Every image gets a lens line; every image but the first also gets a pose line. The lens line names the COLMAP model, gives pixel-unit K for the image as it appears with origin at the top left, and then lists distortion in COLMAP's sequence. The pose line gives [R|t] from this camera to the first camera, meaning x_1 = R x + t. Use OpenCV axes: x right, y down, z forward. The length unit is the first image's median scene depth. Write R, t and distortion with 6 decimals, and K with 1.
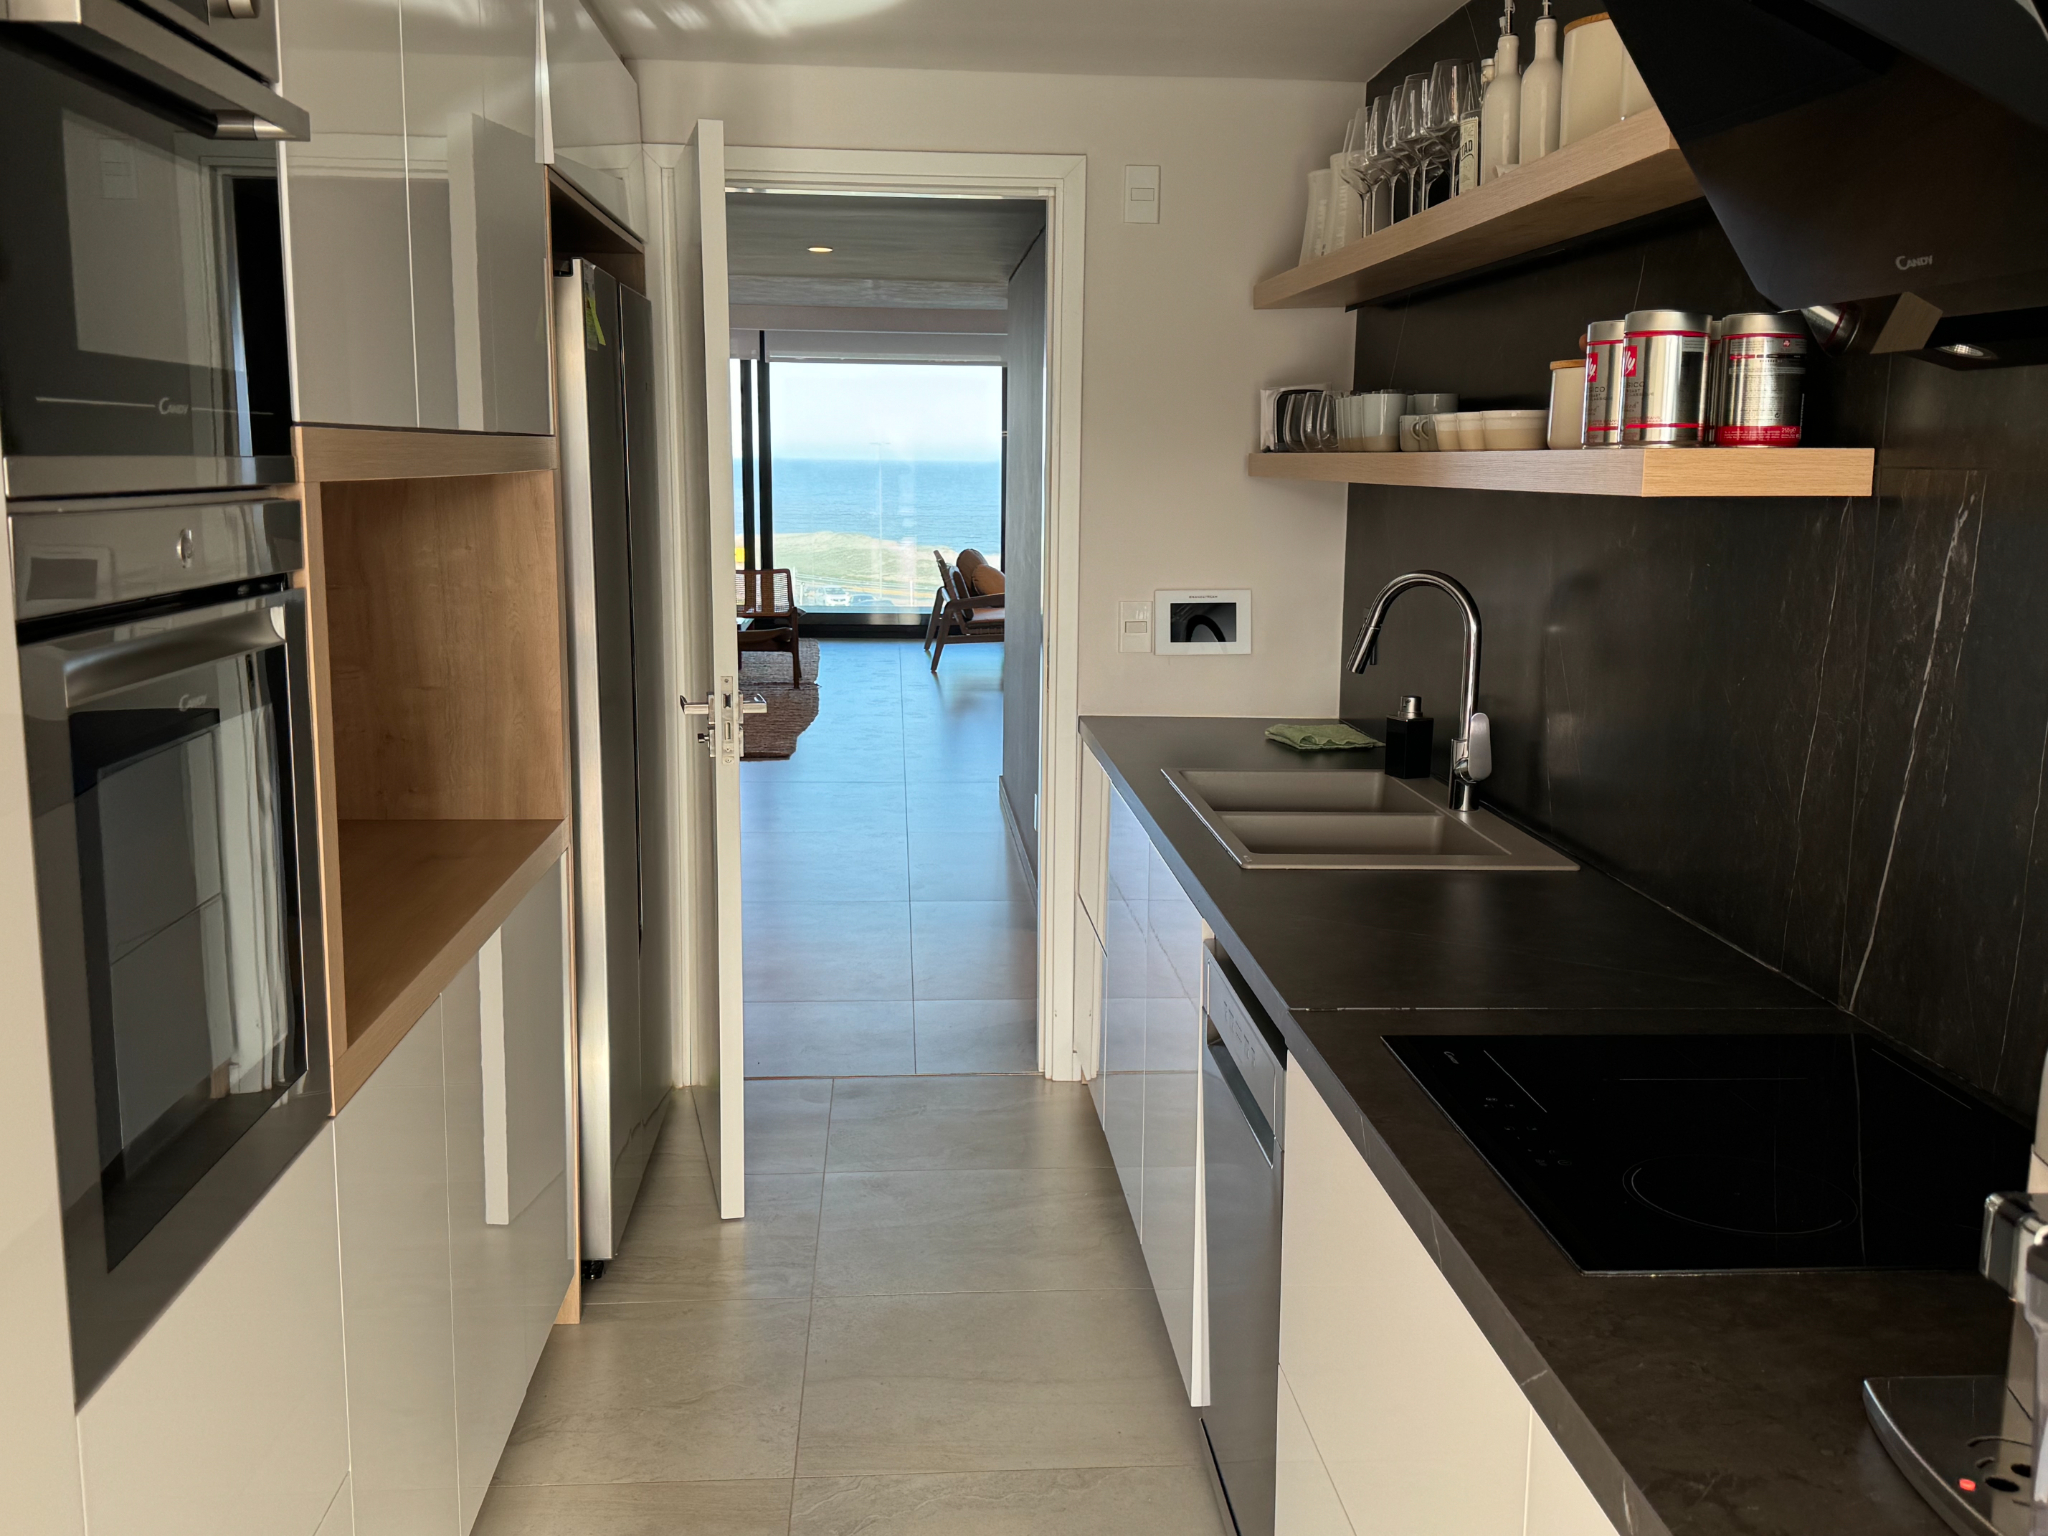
lens RADIAL K [[1921.9, 0, 1035.4], [0, 1921.9, 777.3], [0, 0, 1]] dist [0.176815, -0.325774]
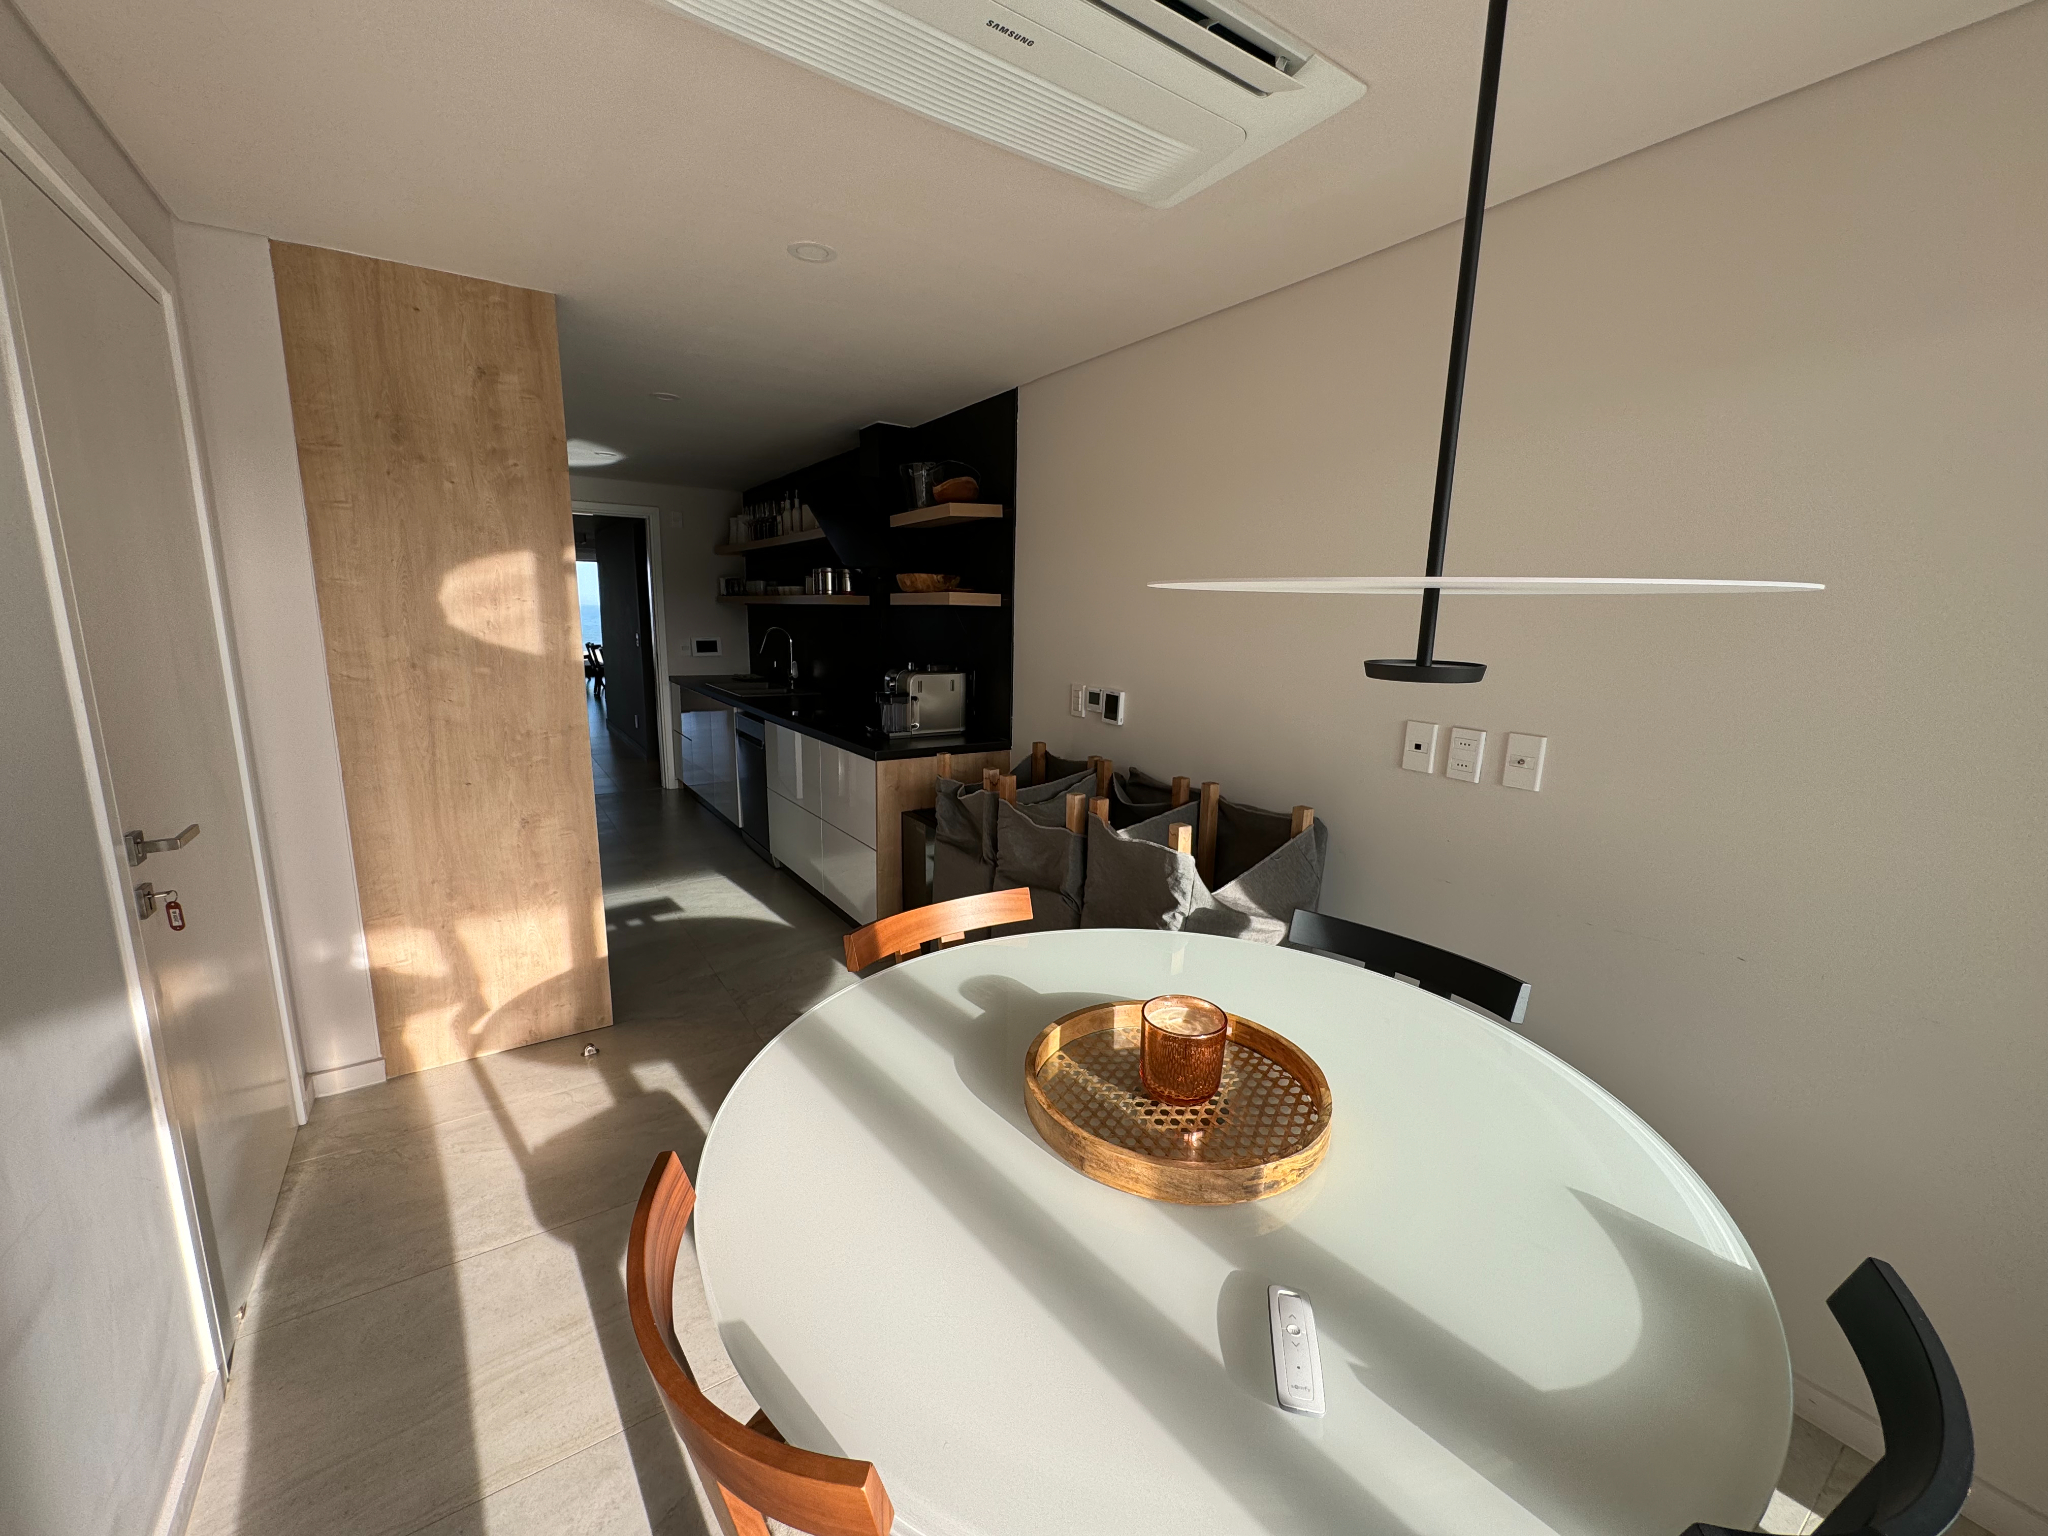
lens RADIAL K [[817.6, 0, 1024.0], [0, 817.6, 768.0], [0, 0, 1]] dist [-0.000566, -0.000003]
pose [[0.865678, -0.086940, 0.492993, -0.206358], [0.070992, 0.996171, 0.051016, 0.130297], [-0.495541, -0.009165, 0.868536, -0.688788]]
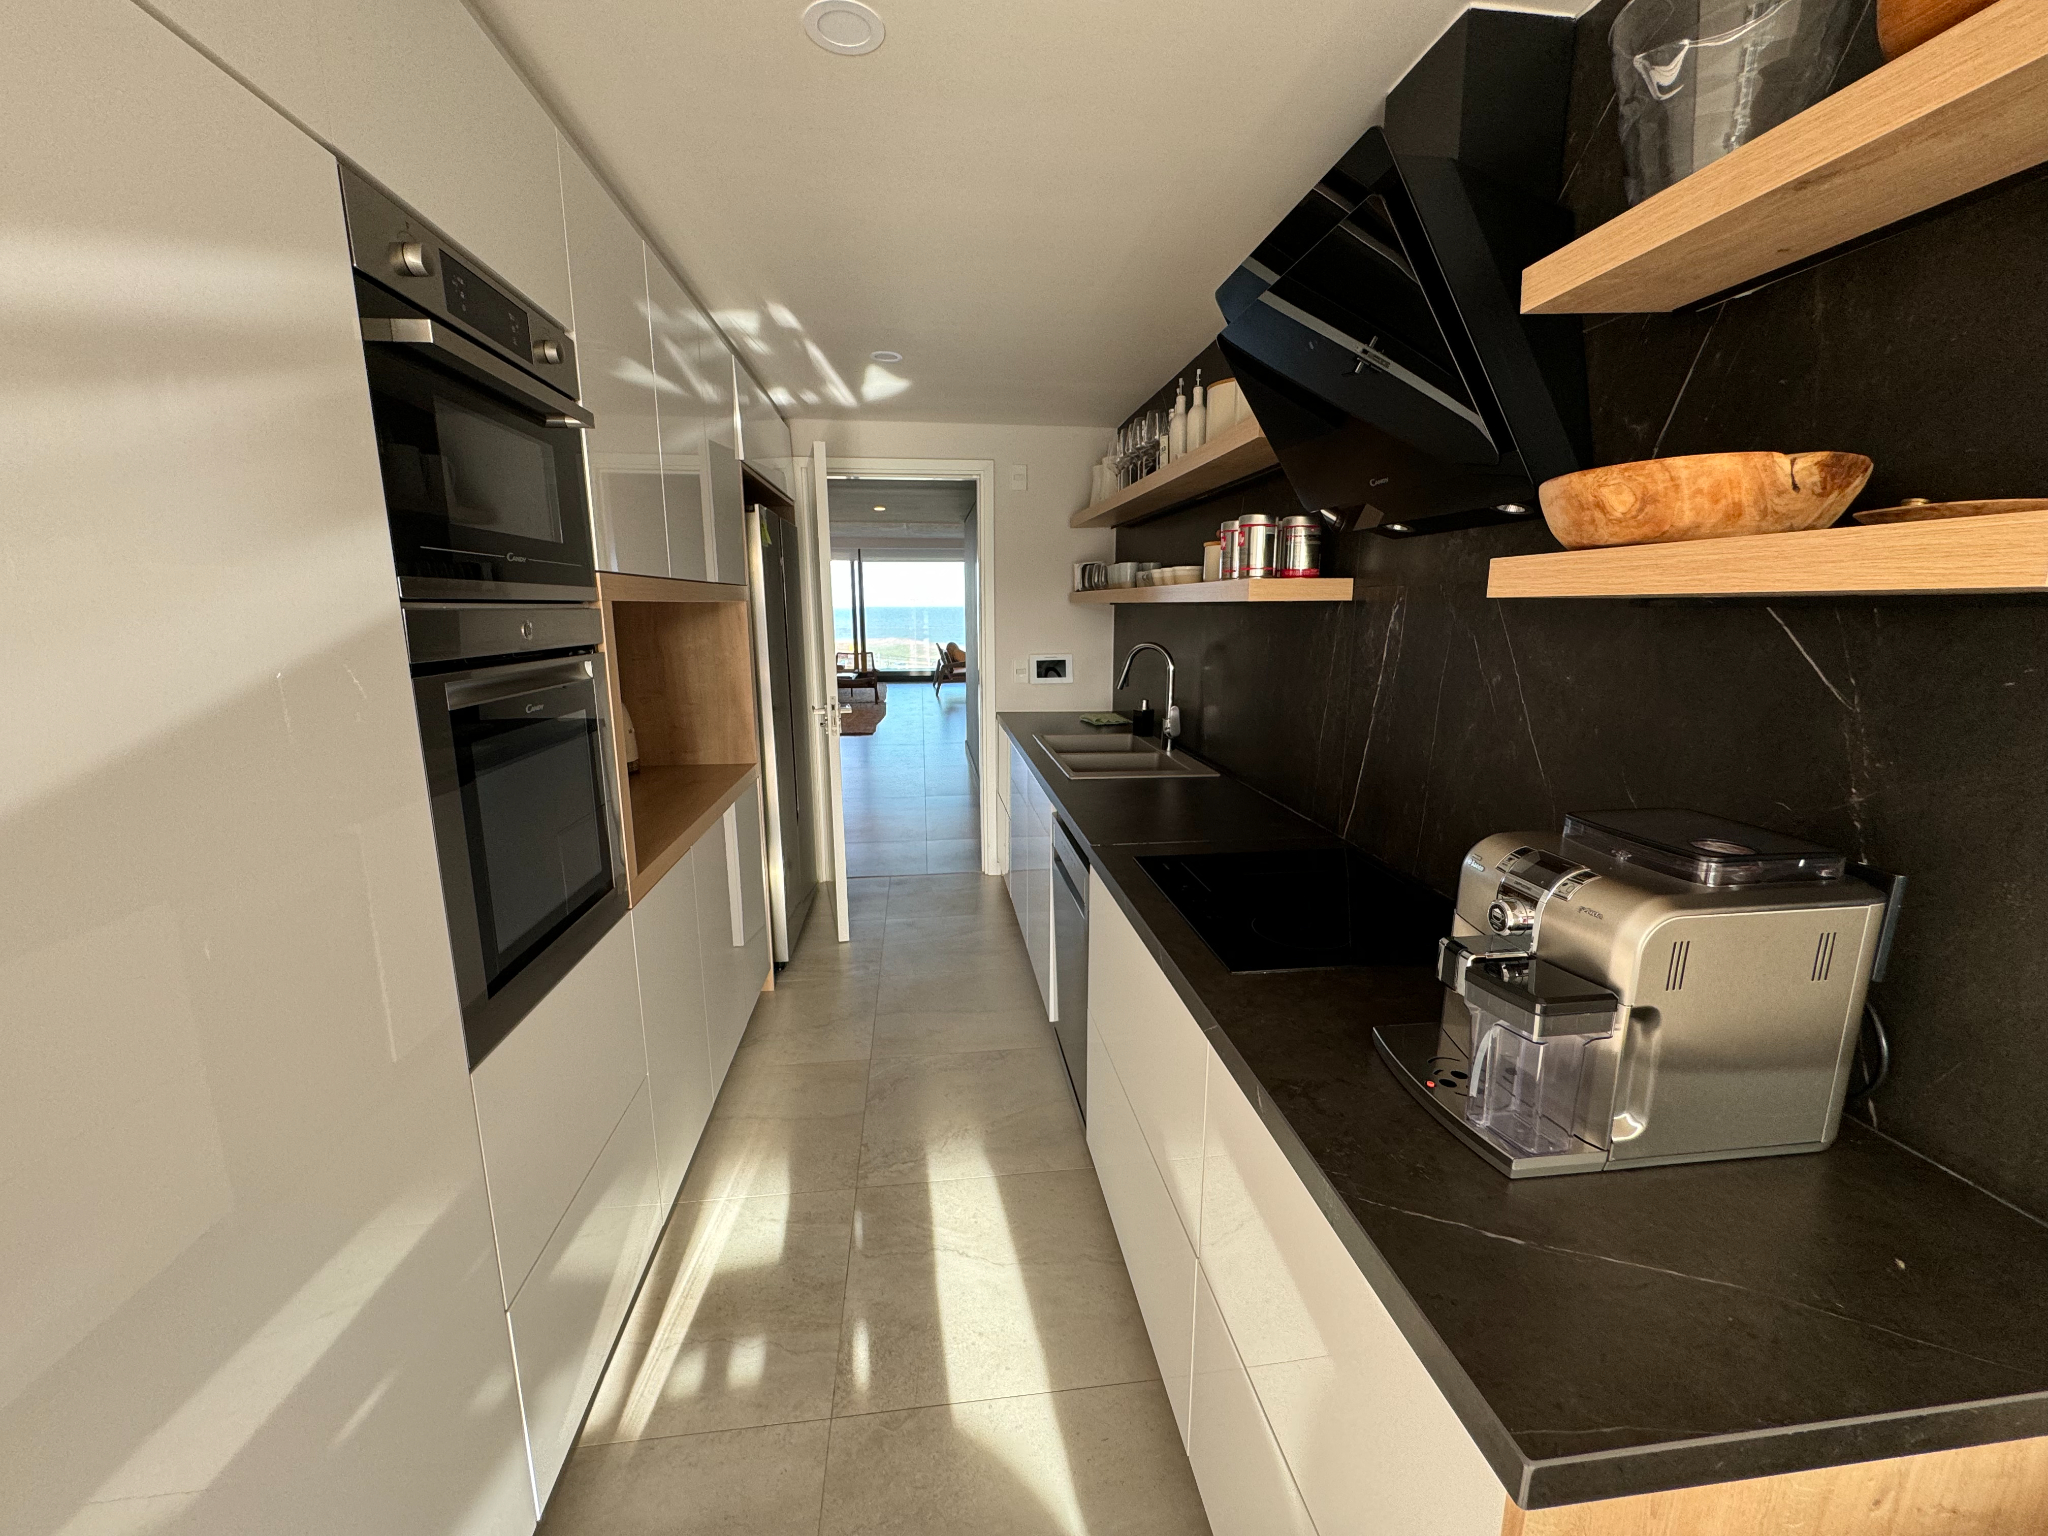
lens RADIAL K [[817.6, 0, 1024.0], [0, 817.6, 768.0], [0, 0, 1]] dist [-0.000566, -0.000003]
pose [[0.998672, -0.022331, 0.046435, 0.012322], [0.020783, 0.999221, 0.033544, 0.002333], [-0.047147, -0.032535, 0.998358, 0.073172]]
